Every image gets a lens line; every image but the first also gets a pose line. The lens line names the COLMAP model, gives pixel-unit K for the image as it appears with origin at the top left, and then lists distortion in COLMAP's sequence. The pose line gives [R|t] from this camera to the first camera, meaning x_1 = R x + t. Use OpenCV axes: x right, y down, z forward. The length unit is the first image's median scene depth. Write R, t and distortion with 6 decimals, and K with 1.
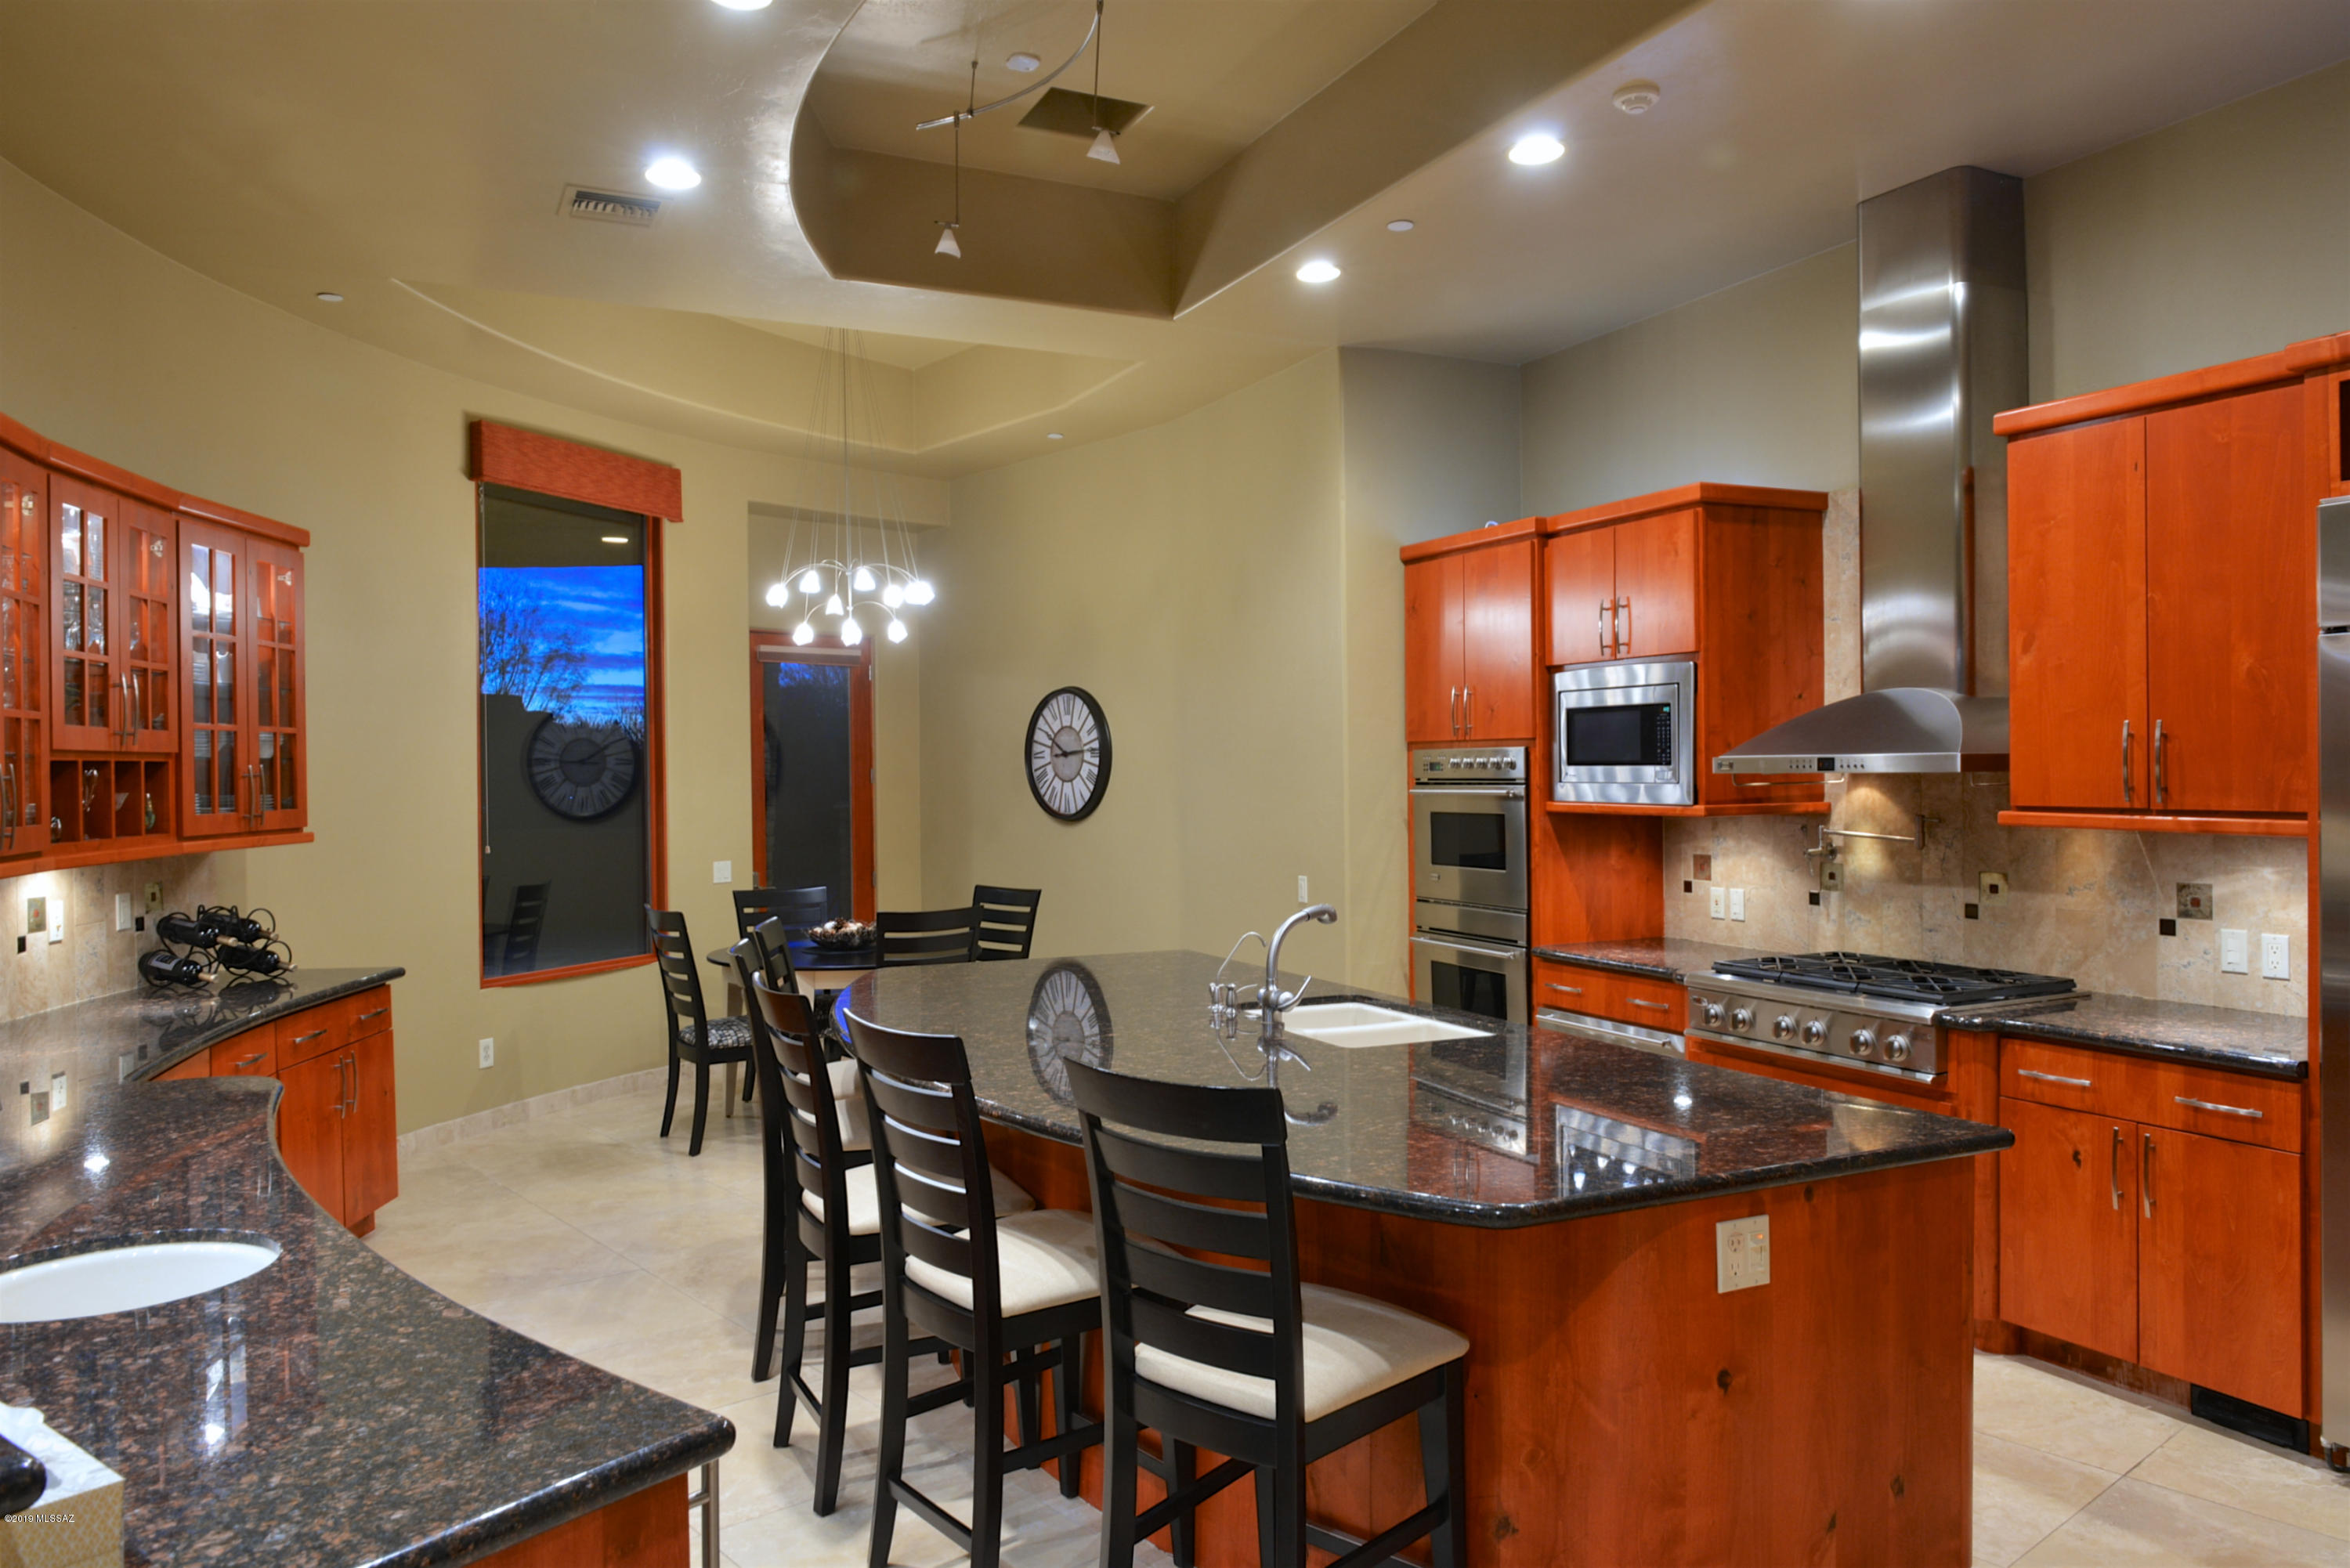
lens RADIAL K [[1607.2, 0, 1187.1], [0, 1607.2, 783.0], [0, 0, 1]] dist [-0.007331, -0.004958]
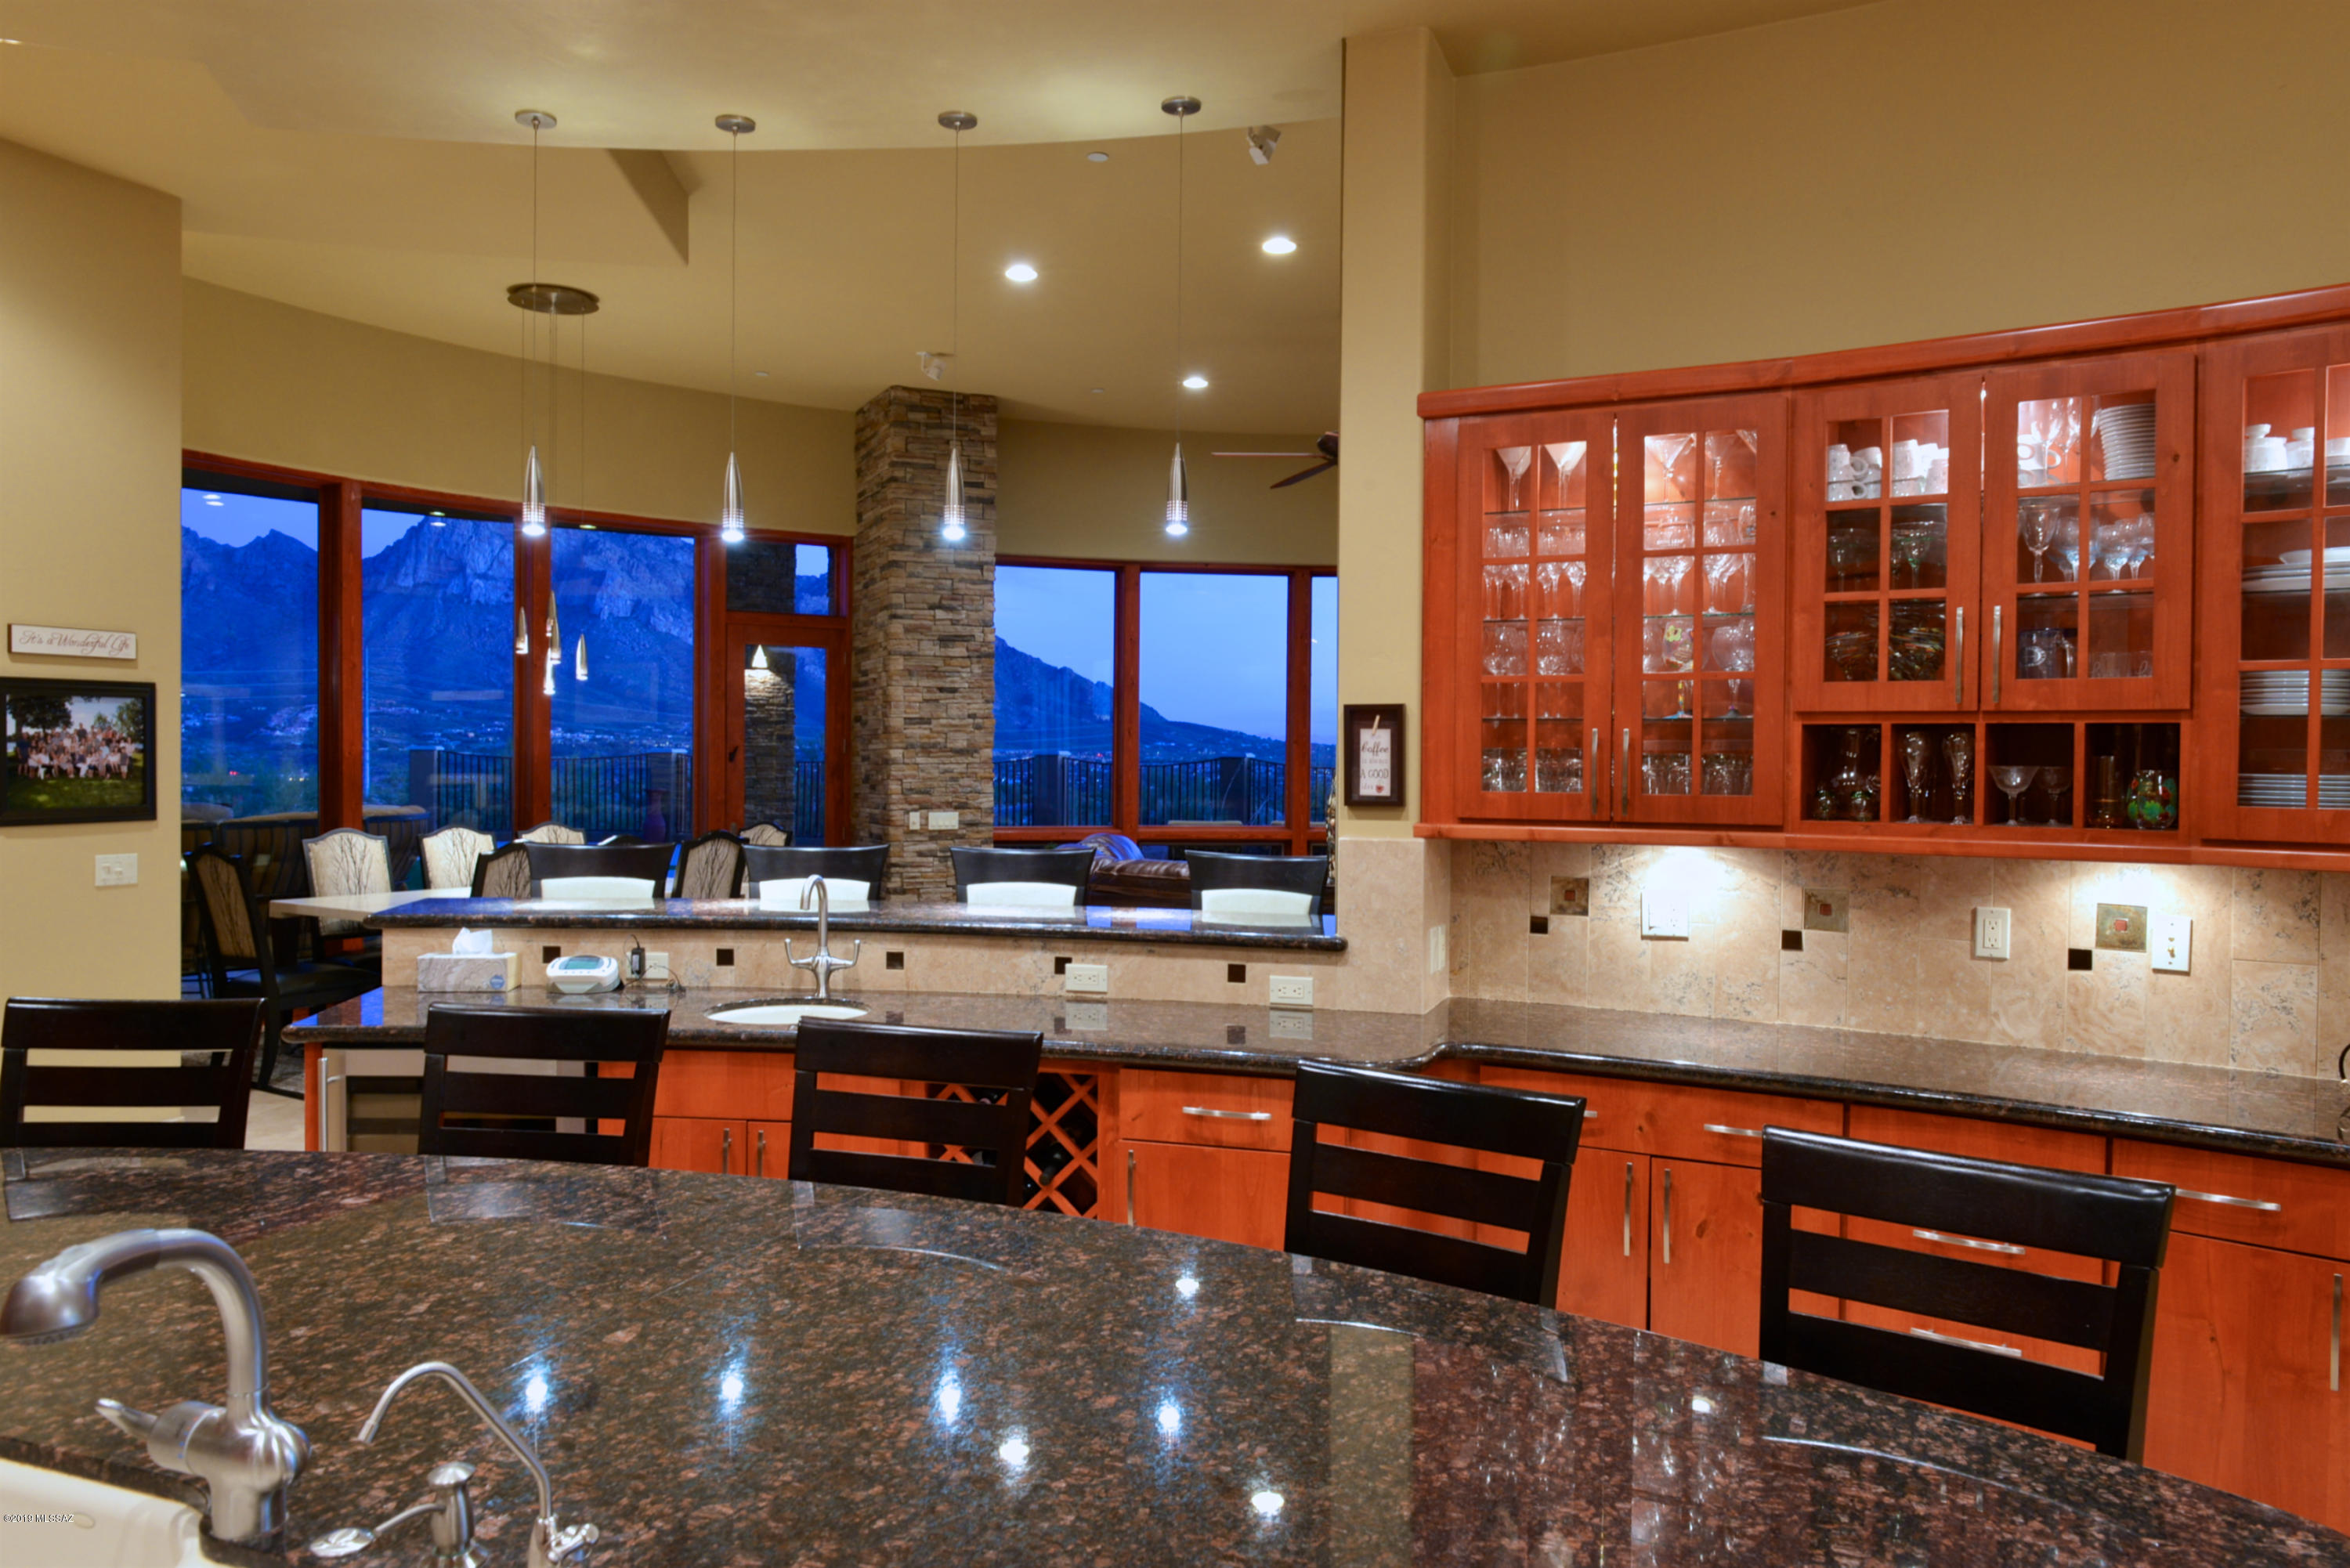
lens RADIAL K [[1623.4, 0, 1188.3], [0, 1623.4, 784.5], [0, 0, 1]] dist [-0.009993, -0.003759]
pose [[-0.719423, 0.021226, -0.694248, 0.119711], [-0.006264, 0.999294, 0.037044, -0.009962], [0.694544, 0.030999, -0.718782, 1.160902]]
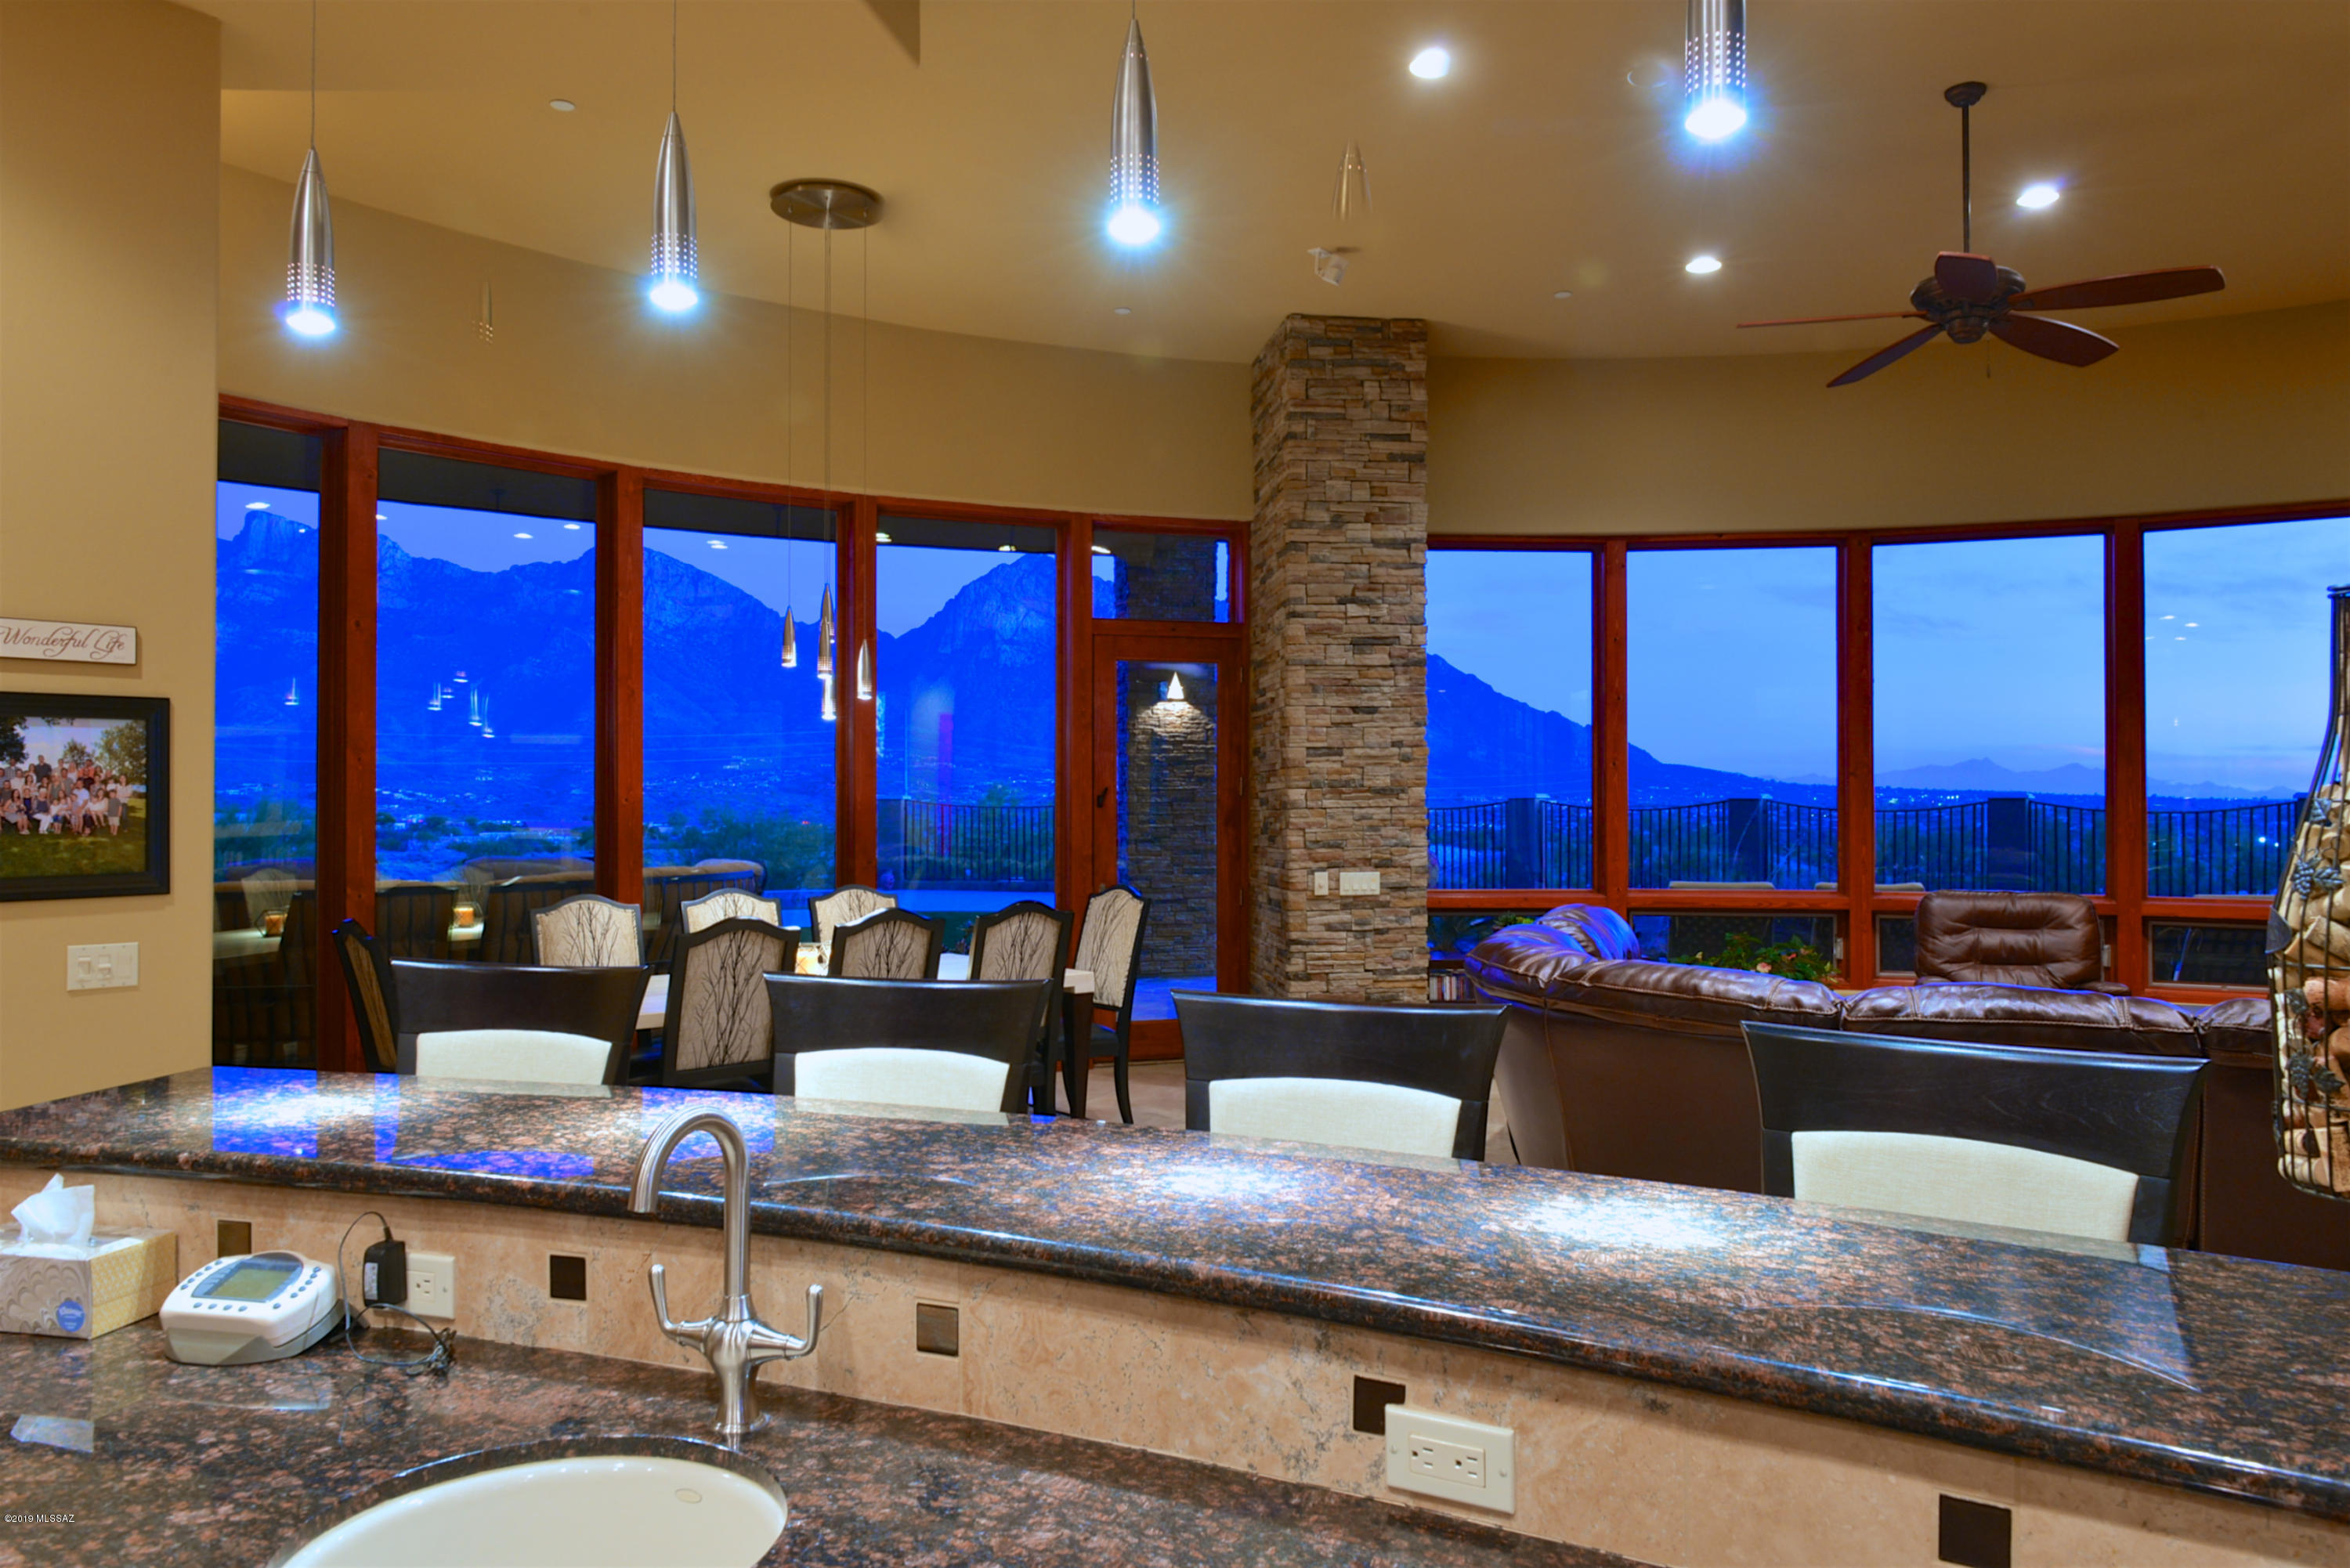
lens RADIAL K [[1605.7, 0, 1189.2], [0, 1605.7, 783.9], [0, 0, 1]] dist [-0.007483, -0.007513]
pose [[-0.892046, 0.011028, -0.451810, -0.275555], [0.008378, 0.999934, 0.007865, 0.007021], [0.451867, 0.003230, -0.892080, 0.731028]]
